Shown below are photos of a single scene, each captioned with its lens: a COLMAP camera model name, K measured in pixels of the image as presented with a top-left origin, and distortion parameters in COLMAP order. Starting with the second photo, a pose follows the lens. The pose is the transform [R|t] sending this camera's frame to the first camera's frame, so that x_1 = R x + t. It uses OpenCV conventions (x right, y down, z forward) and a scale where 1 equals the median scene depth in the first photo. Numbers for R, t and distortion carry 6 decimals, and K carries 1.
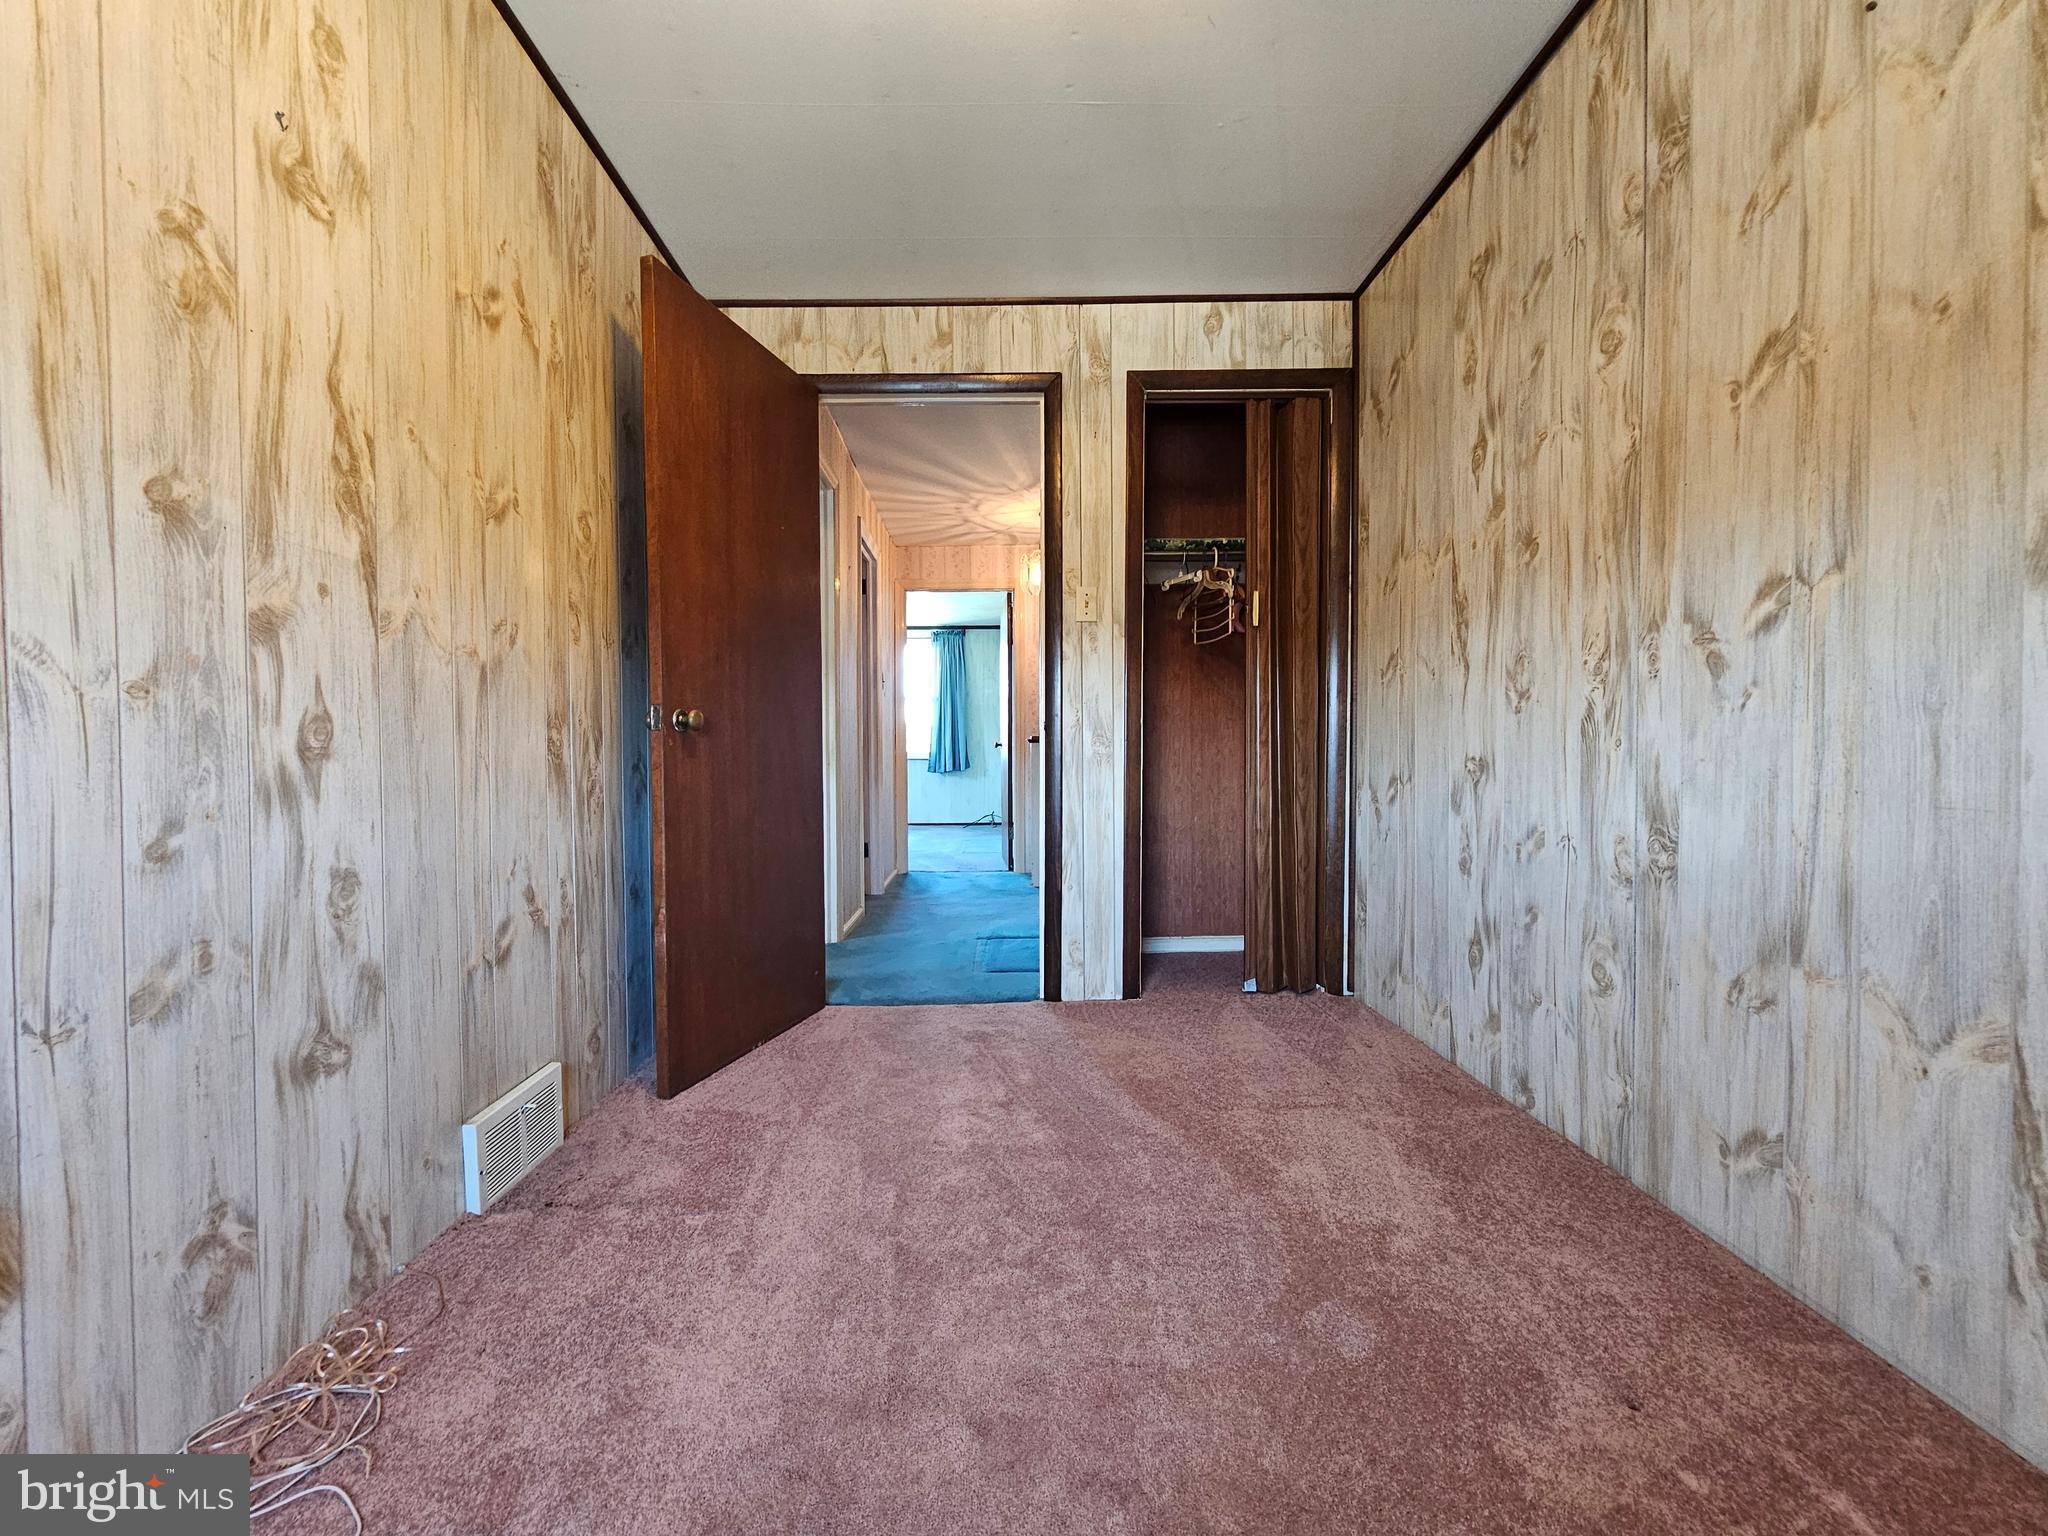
lens RADIAL K [[849.3, 0, 1014.7], [0, 849.3, 773.6], [0, 0, 1]] dist [0.001858, -0.001108]
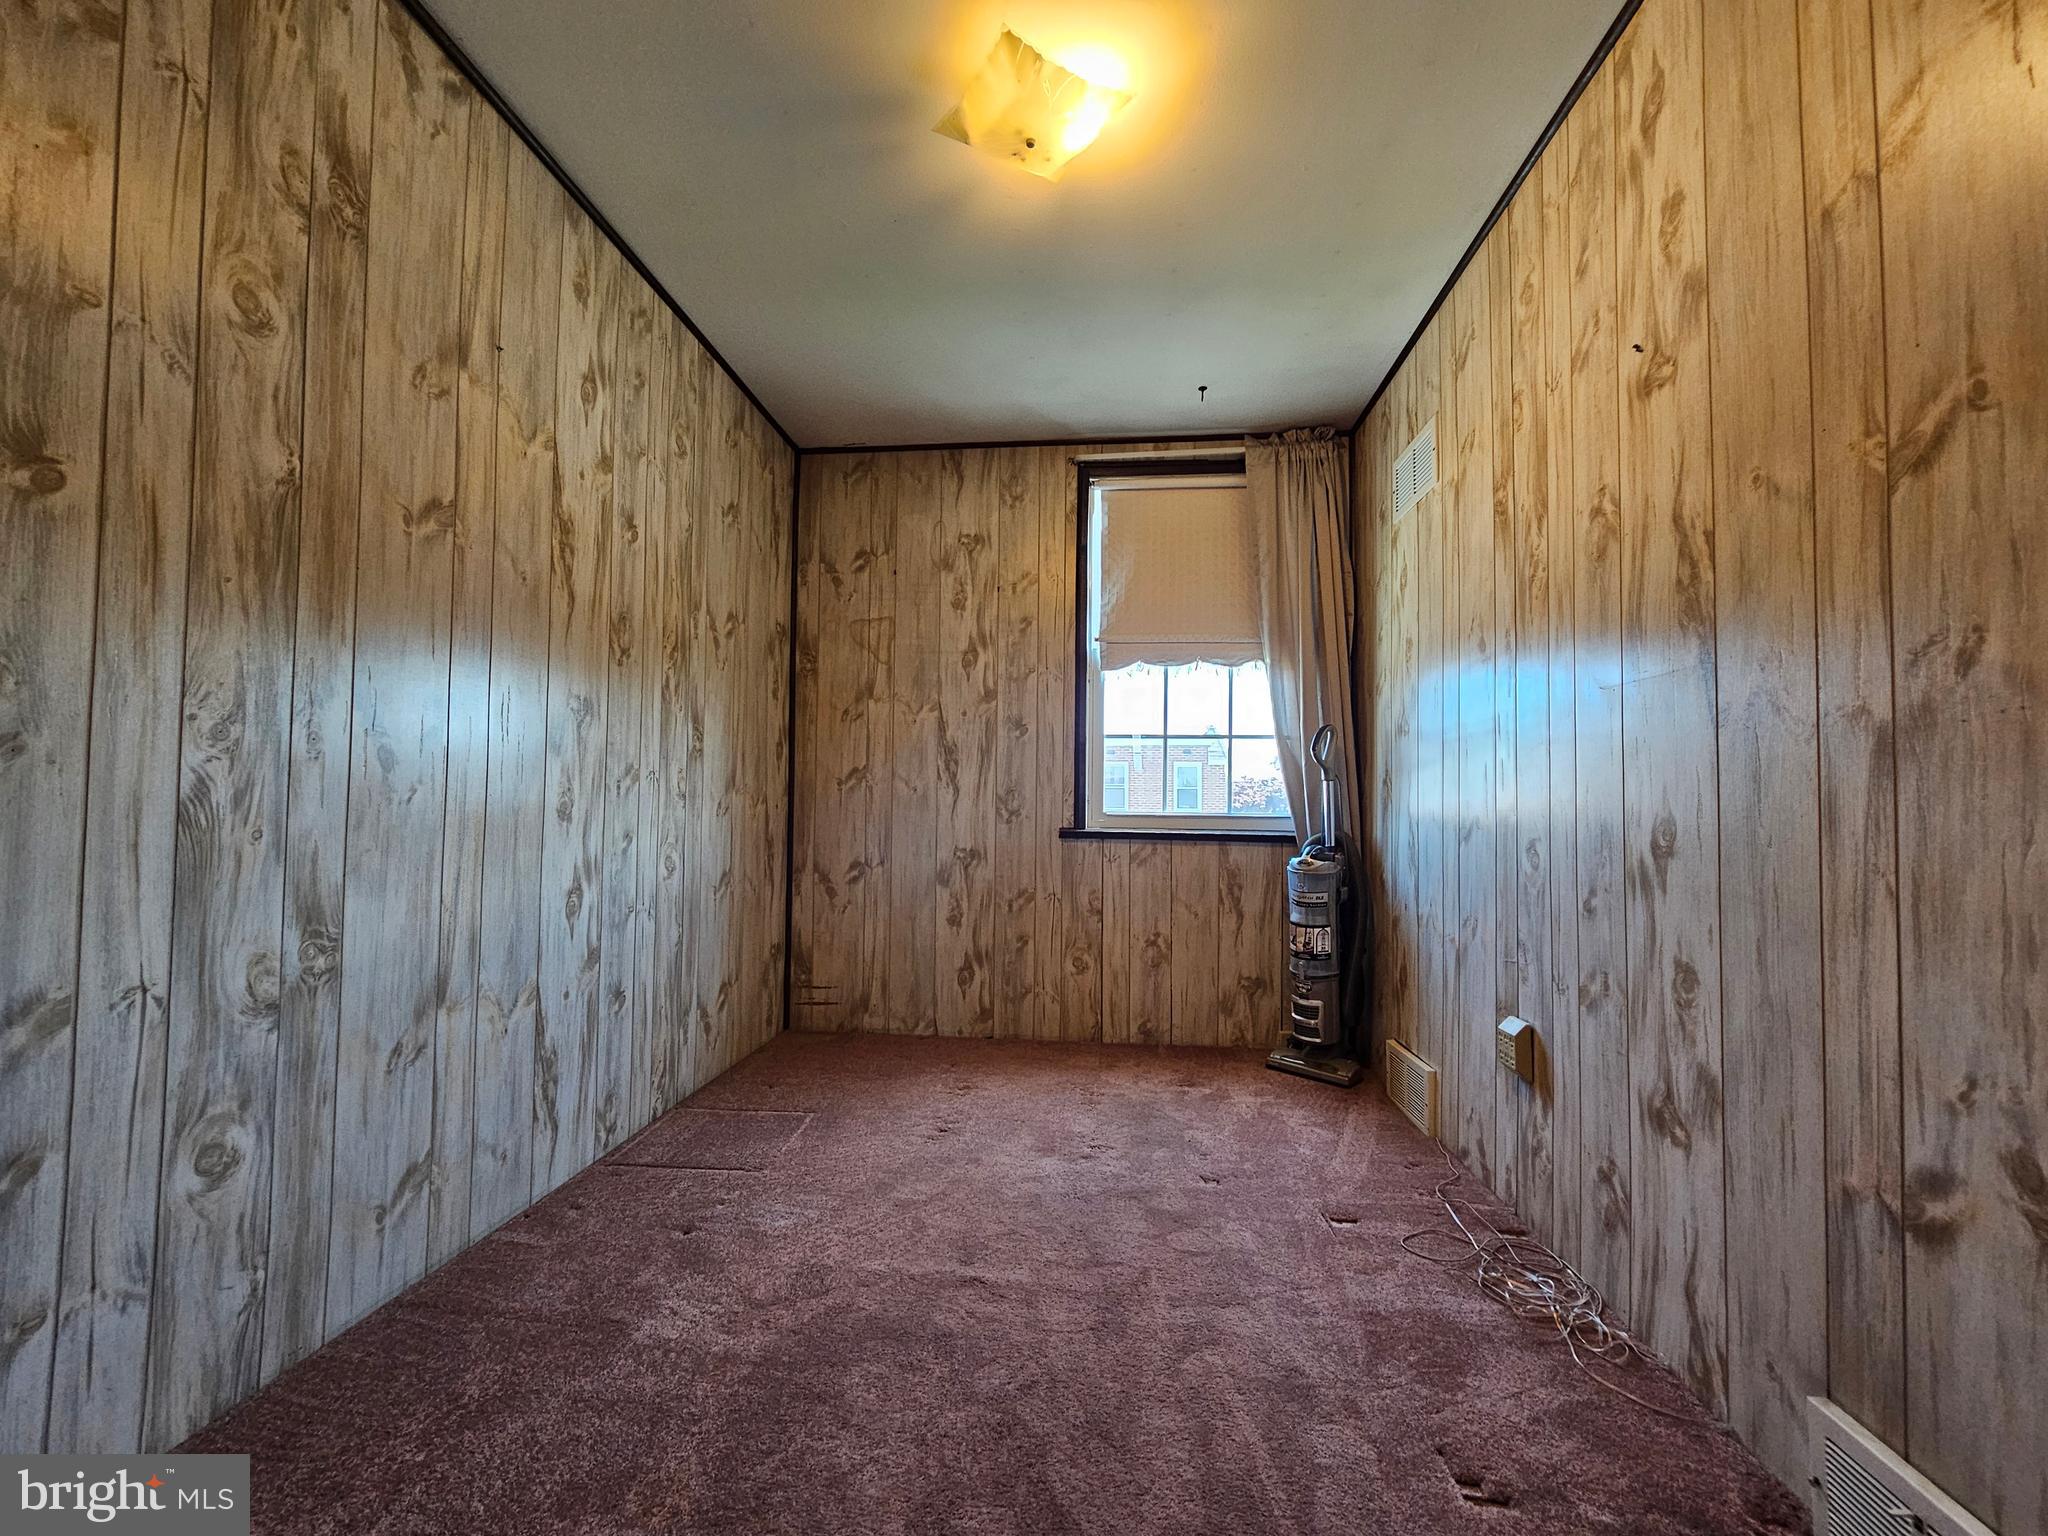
lens RADIAL K [[849.3, 0, 1008.5], [0, 849.3, 778.3], [0, 0, 1]] dist [0.001858, -0.001108]
pose [[-0.991608, -0.000434, 0.129283, -0.085163], [-0.002182, 0.999908, -0.013384, -0.096857], [-0.129266, -0.013554, -0.991517, 2.068931]]
